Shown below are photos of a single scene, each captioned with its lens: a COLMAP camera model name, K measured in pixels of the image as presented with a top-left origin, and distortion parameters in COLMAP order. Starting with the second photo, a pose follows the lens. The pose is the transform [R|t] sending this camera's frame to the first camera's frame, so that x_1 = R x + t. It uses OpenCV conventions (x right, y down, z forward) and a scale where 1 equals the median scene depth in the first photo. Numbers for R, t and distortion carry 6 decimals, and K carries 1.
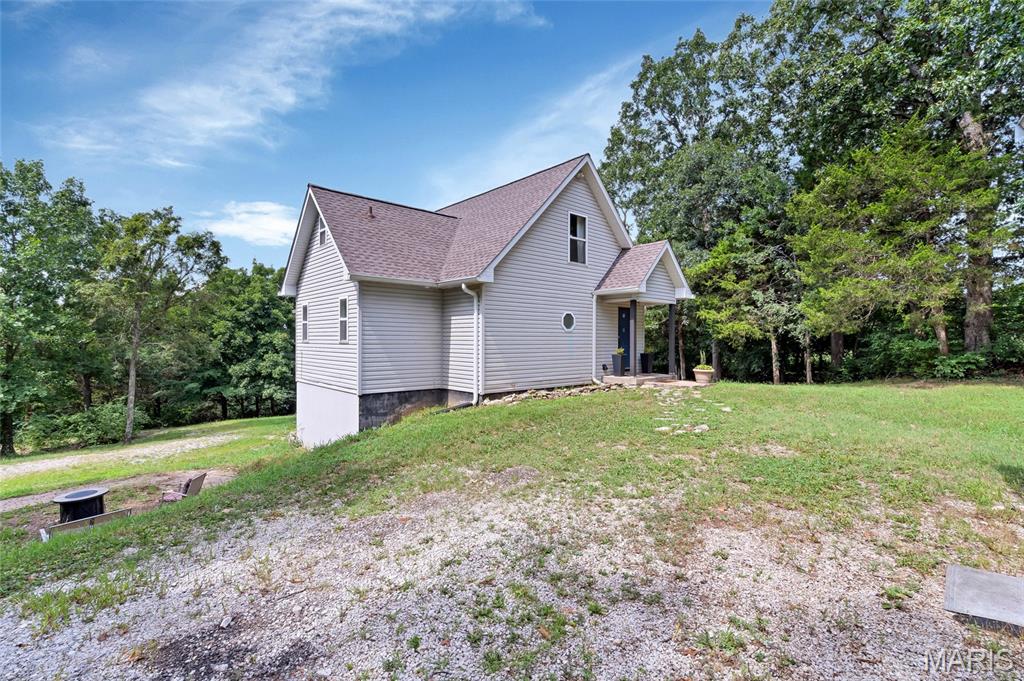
lens RADIAL K [[465.8, 0, 508.6], [0, 465.8, 339.8], [0, 0, 1]] dist [0.003745, -0.000680]
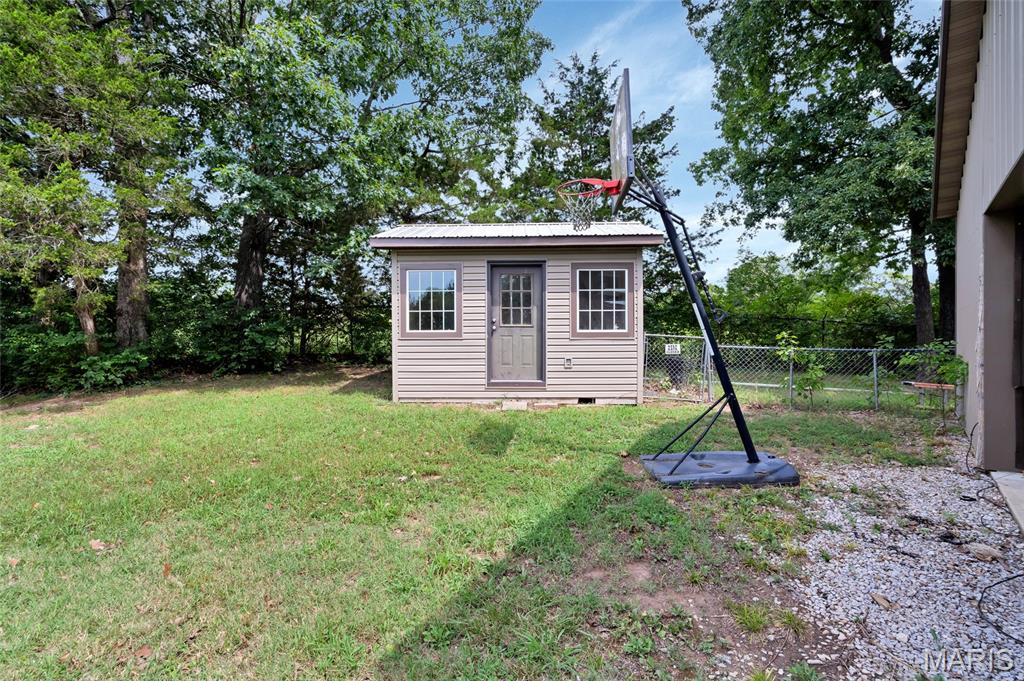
lens RADIAL K [[465.8, 0, 505.8], [0, 465.8, 336.9], [0, 0, 1]] dist [0.003745, -0.000680]
pose [[0.052954, -0.009517, 0.998552, 0.287406], [0.004323, 0.999947, 0.009301, 0.002735], [-0.998588, 0.003824, 0.052992, 0.370212]]
